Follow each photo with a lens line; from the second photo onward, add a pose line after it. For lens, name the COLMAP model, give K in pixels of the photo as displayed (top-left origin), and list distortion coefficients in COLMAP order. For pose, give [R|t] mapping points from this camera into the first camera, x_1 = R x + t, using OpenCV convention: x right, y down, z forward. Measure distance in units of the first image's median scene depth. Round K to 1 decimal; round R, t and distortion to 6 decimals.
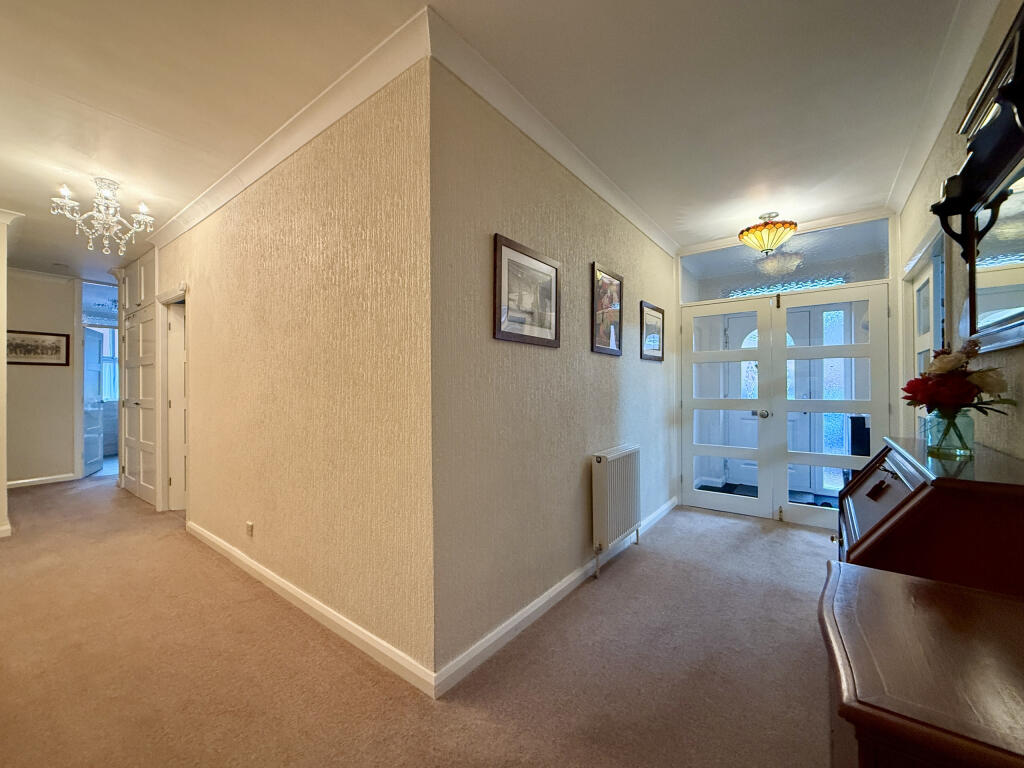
lens RADIAL K [[412.7, 0, 514.8], [0, 412.7, 385.1], [0, 0, 1]] dist [-0.000899, 0.000250]
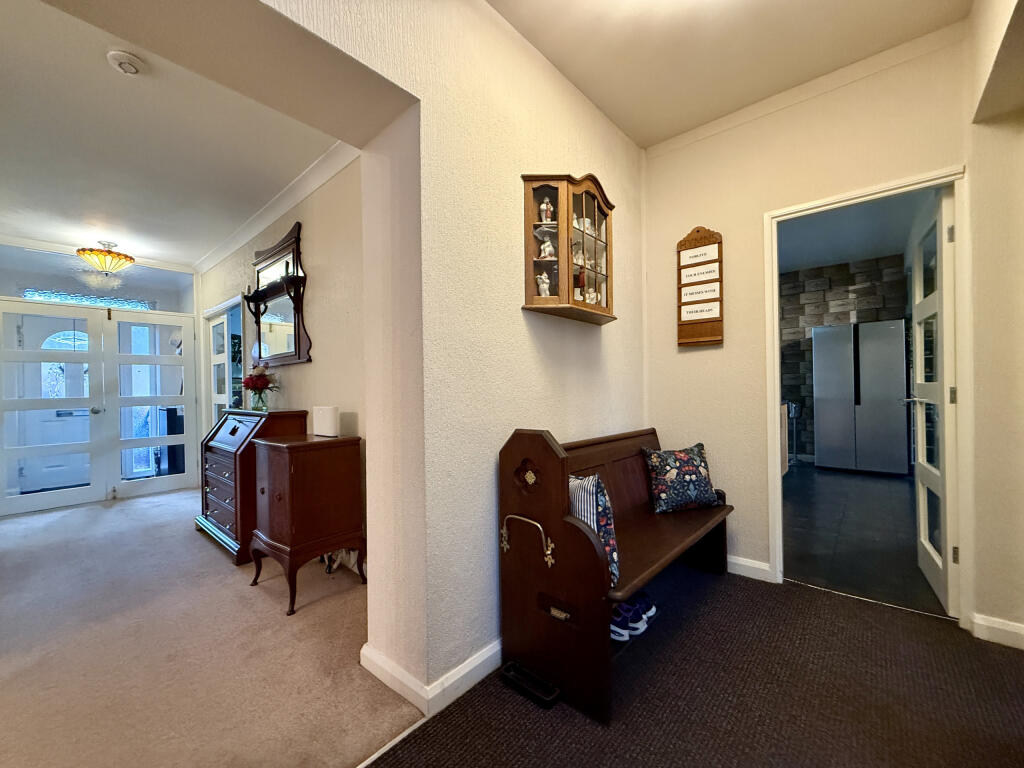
lens RADIAL K [[412.7, 0, 514.6], [0, 412.7, 388.4], [0, 0, 1]] dist [-0.000899, 0.000250]
pose [[0.063139, 0.002546, 0.998001, -0.487470], [0.012971, 0.999910, -0.003371, 0.029970], [-0.997920, 0.013158, 0.063100, -0.241815]]
